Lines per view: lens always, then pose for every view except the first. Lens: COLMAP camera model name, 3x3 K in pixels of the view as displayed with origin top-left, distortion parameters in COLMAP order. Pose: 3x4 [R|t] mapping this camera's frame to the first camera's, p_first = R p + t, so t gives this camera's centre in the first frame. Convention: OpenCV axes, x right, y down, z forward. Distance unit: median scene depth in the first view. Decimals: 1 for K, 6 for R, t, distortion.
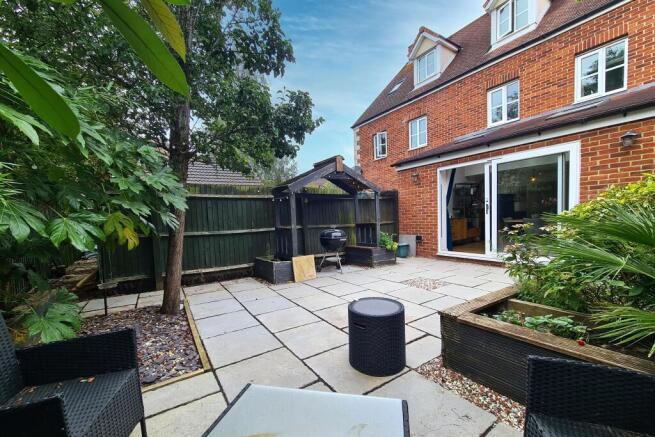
lens RADIAL K [[269.2, 0, 328.9], [0, 269.2, 218.0], [0, 0, 1]] dist [-0.007005, -0.000086]
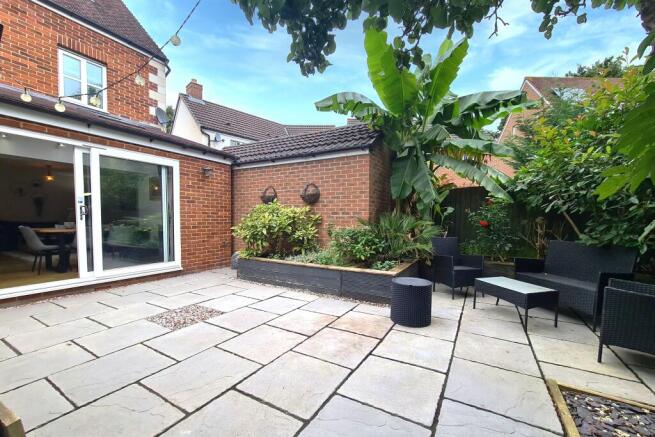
lens RADIAL K [[269.2, 0, 327.0], [0, 269.2, 221.6], [0, 0, 1]] dist [-0.007005, -0.000086]
pose [[-0.443825, 0.022032, 0.895843, -0.352869], [0.005999, 0.999748, -0.021615, 0.010544], [-0.896094, -0.004219, -0.443845, 0.776814]]
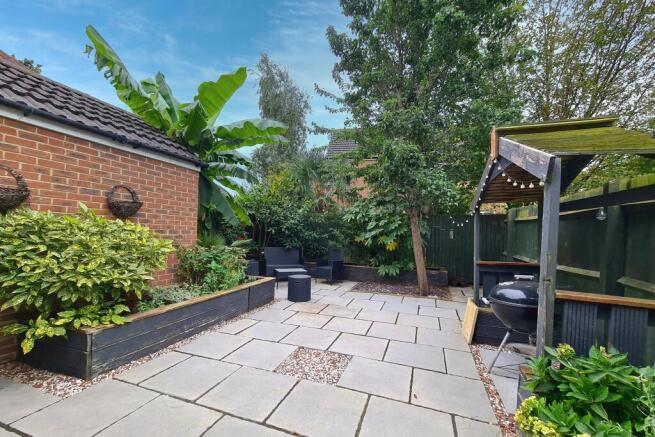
lens RADIAL K [[269.2, 0, 326.5], [0, 269.2, 217.7], [0, 0, 1]] dist [-0.007005, -0.000086]
pose [[-0.806919, -0.016809, -0.590422, 0.553114], [0.002752, 0.999477, -0.032215, -0.053345], [0.590655, -0.027620, -0.806451, 1.199608]]
